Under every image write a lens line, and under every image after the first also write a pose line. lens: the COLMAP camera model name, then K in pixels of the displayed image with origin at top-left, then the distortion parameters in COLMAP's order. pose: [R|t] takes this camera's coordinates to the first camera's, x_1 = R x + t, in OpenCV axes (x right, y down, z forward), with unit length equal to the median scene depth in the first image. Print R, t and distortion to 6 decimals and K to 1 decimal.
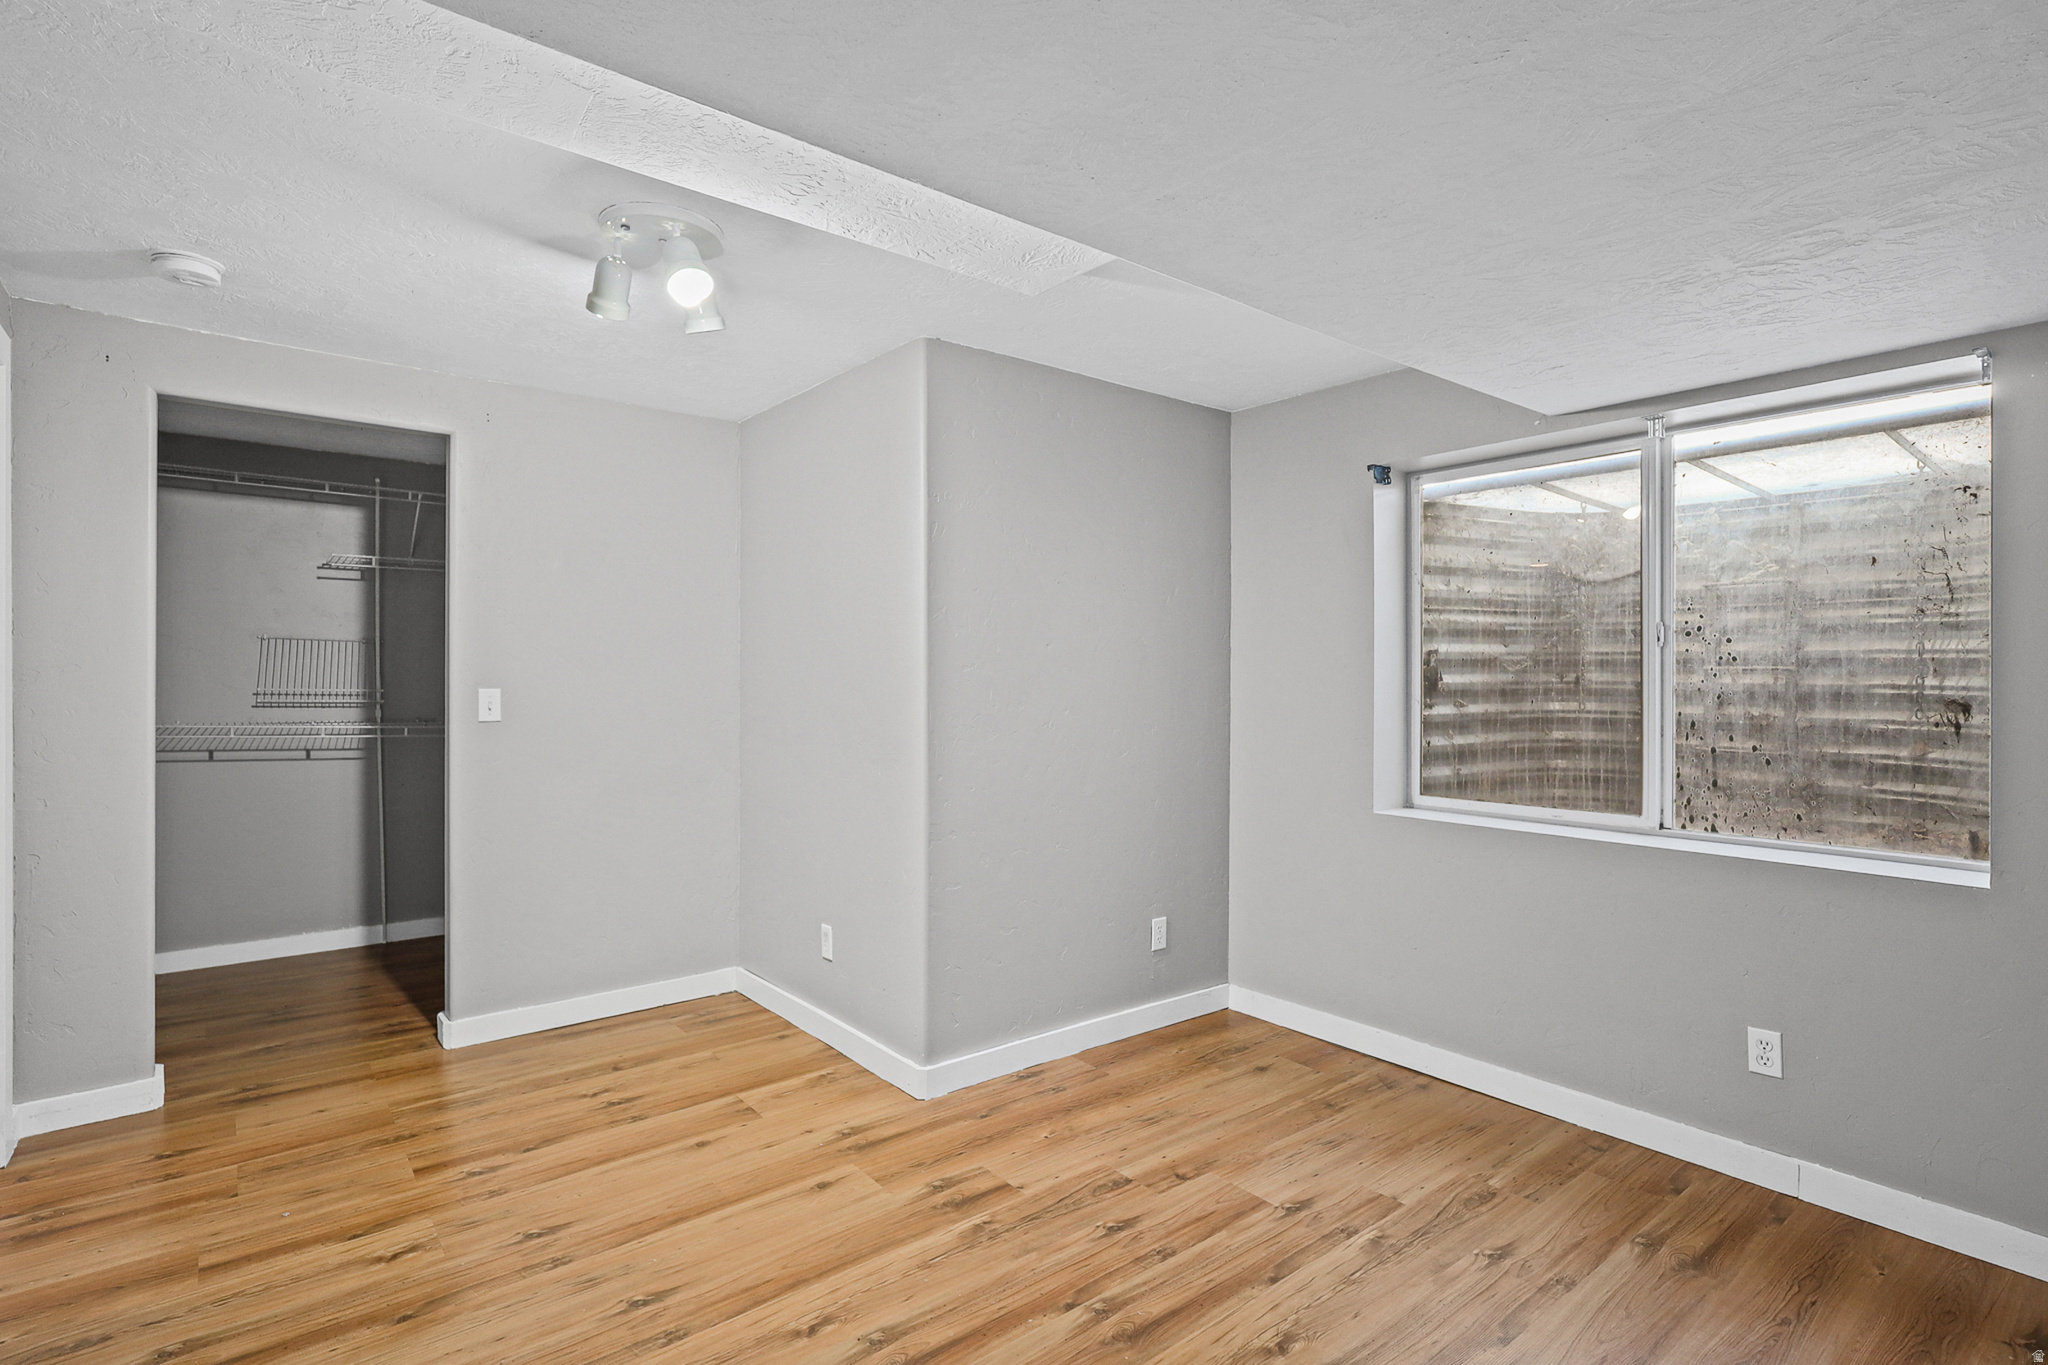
lens RADIAL K [[974.8, 0, 1037.3], [0, 974.8, 672.5], [0, 0, 1]] dist [-0.000281, 0.000288]
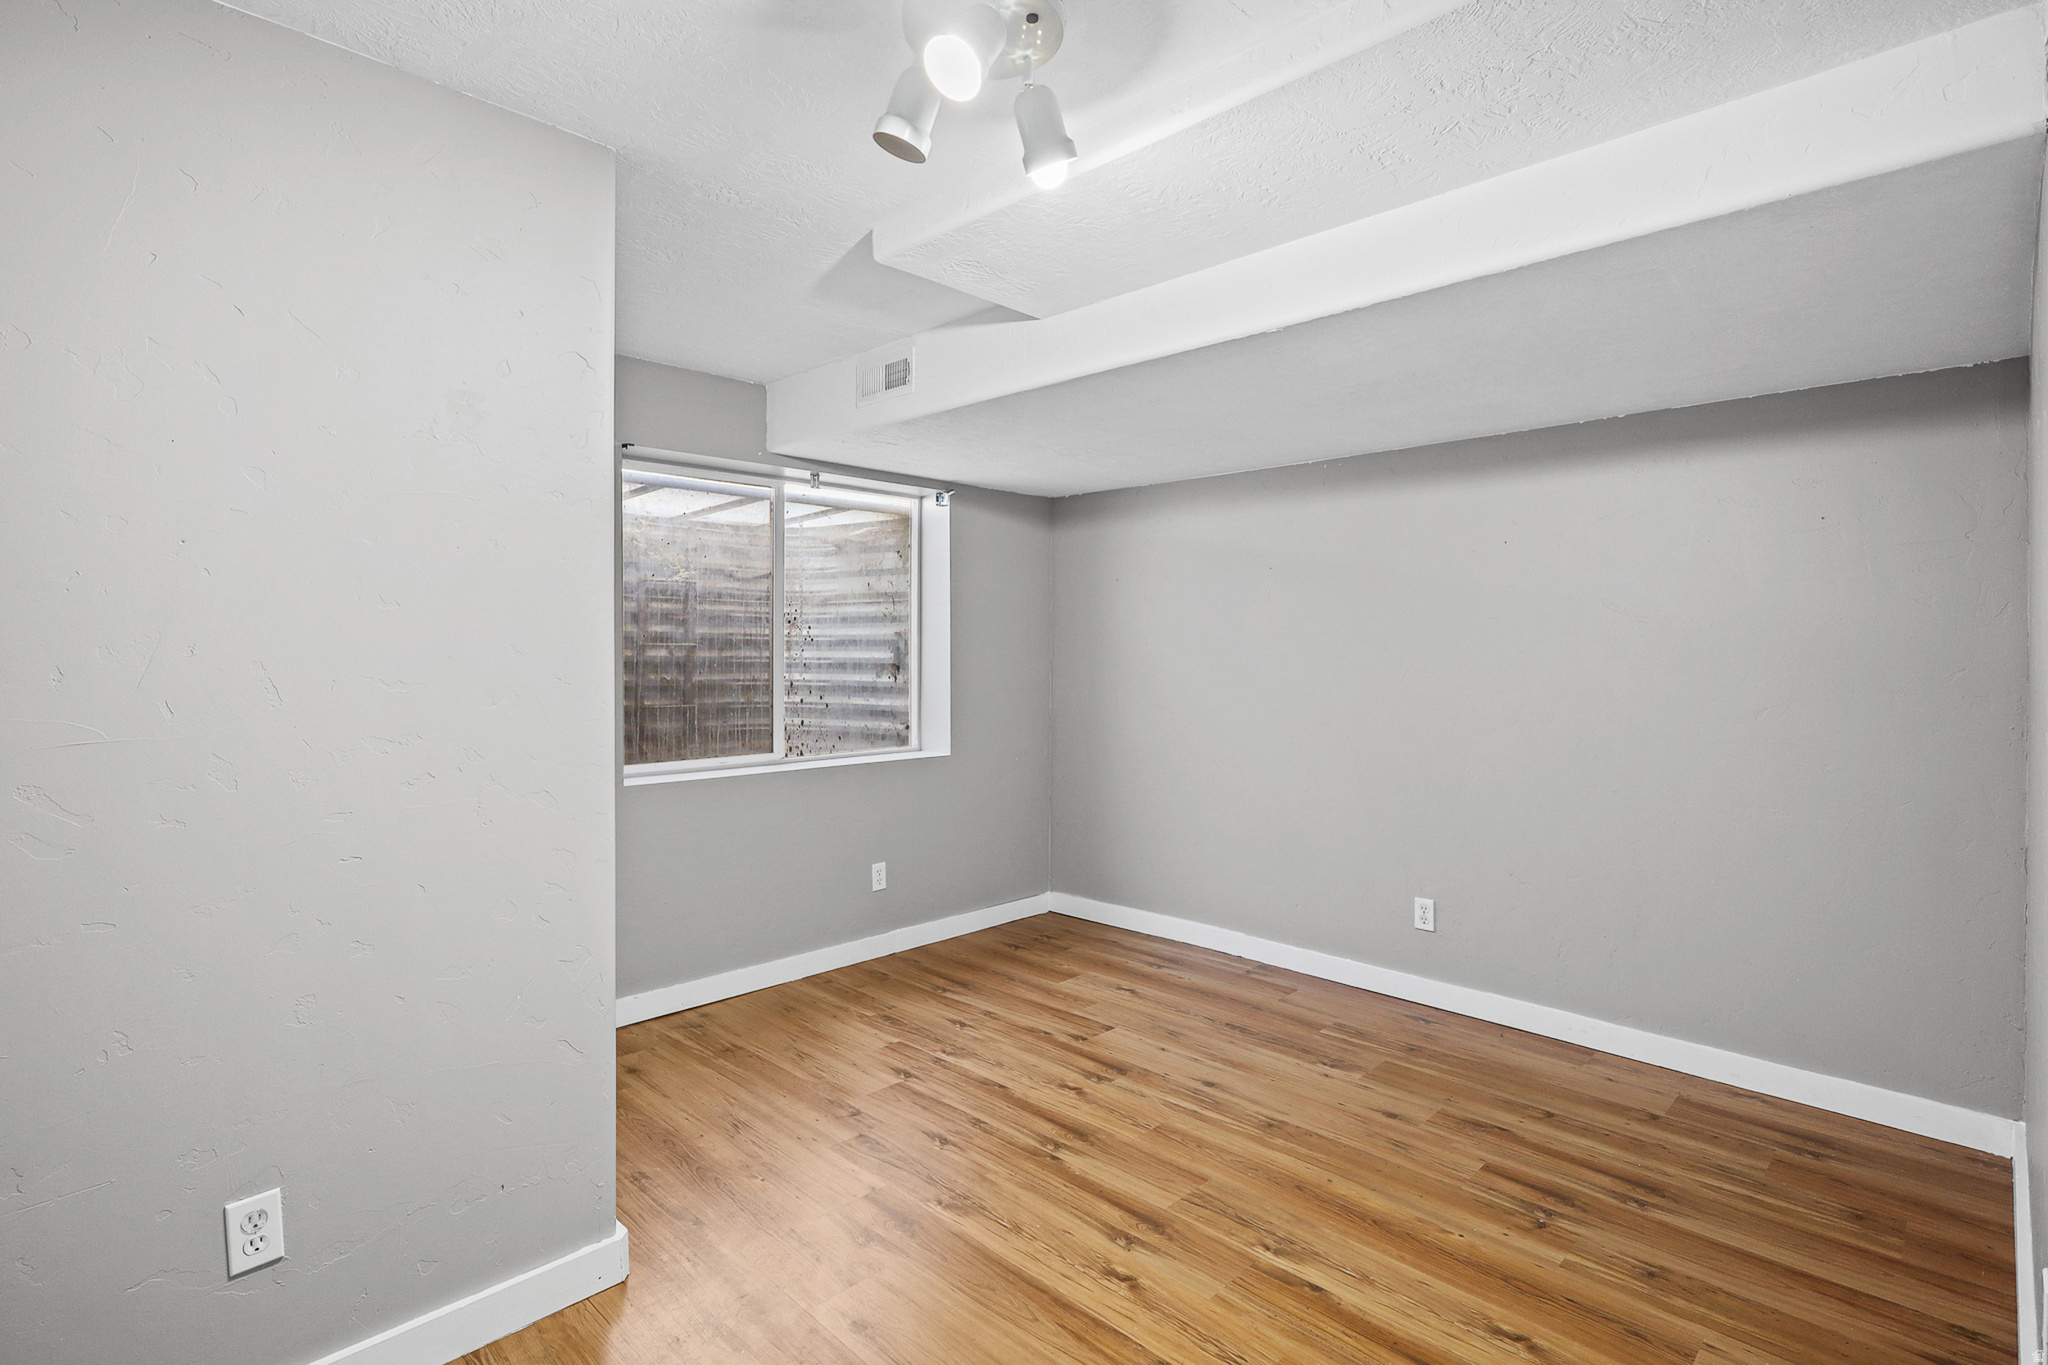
lens RADIAL K [[974.8, 0, 1037.3], [0, 974.8, 672.5], [0, 0, 1]] dist [-0.000281, 0.000288]
pose [[-0.094341, -0.024873, 0.995229, -0.936105], [-0.001817, 0.999690, 0.024812, -0.000865], [-0.995538, 0.000532, -0.094357, 0.896898]]
